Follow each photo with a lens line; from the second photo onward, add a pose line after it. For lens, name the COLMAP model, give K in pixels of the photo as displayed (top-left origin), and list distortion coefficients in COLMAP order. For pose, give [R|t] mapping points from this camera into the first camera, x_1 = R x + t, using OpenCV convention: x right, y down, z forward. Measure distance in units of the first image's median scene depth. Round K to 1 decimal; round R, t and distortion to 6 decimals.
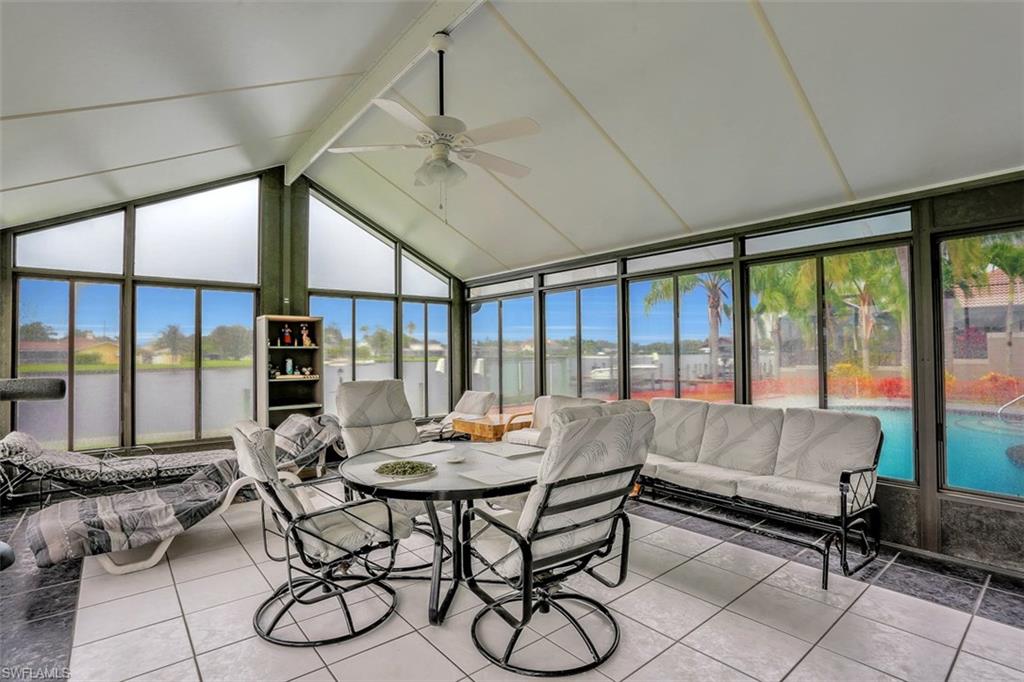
lens RADIAL K [[500.0, 0, 514.0], [0, 500.0, 339.0], [0, 0, 1]] dist [-0.002894, 0.000621]
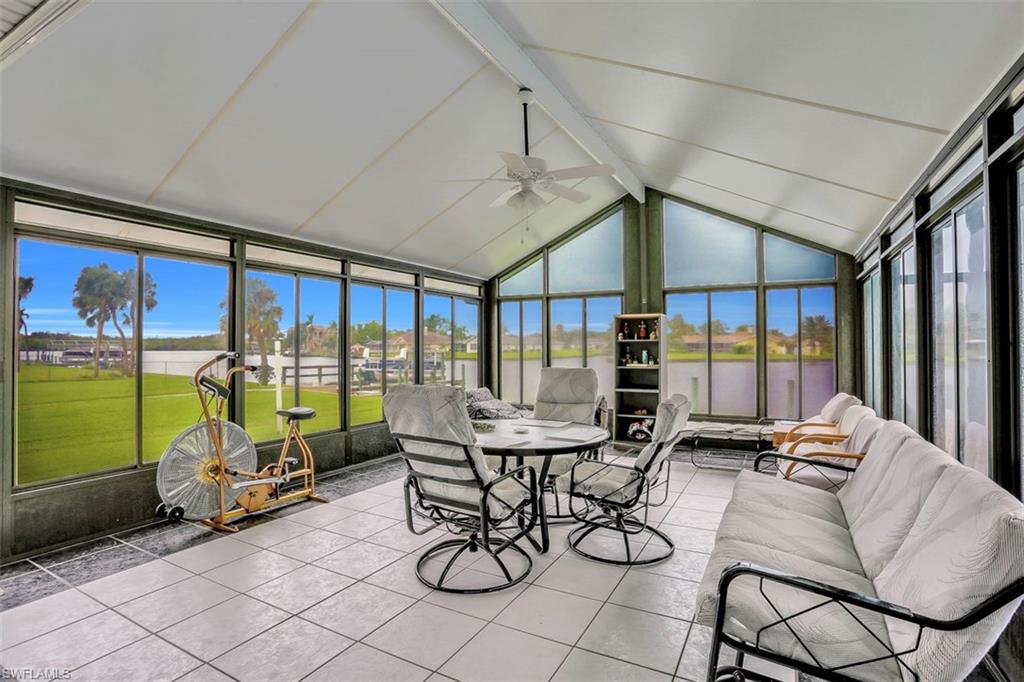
lens RADIAL K [[500.0, 0, 508.4], [0, 500.0, 341.4], [0, 0, 1]] dist [-0.002894, 0.000621]
pose [[0.370869, -0.000098, -0.928685, 0.534356], [0.019527, 0.999780, 0.007692, 0.003766], [0.928480, -0.020987, 0.370789, 0.265540]]
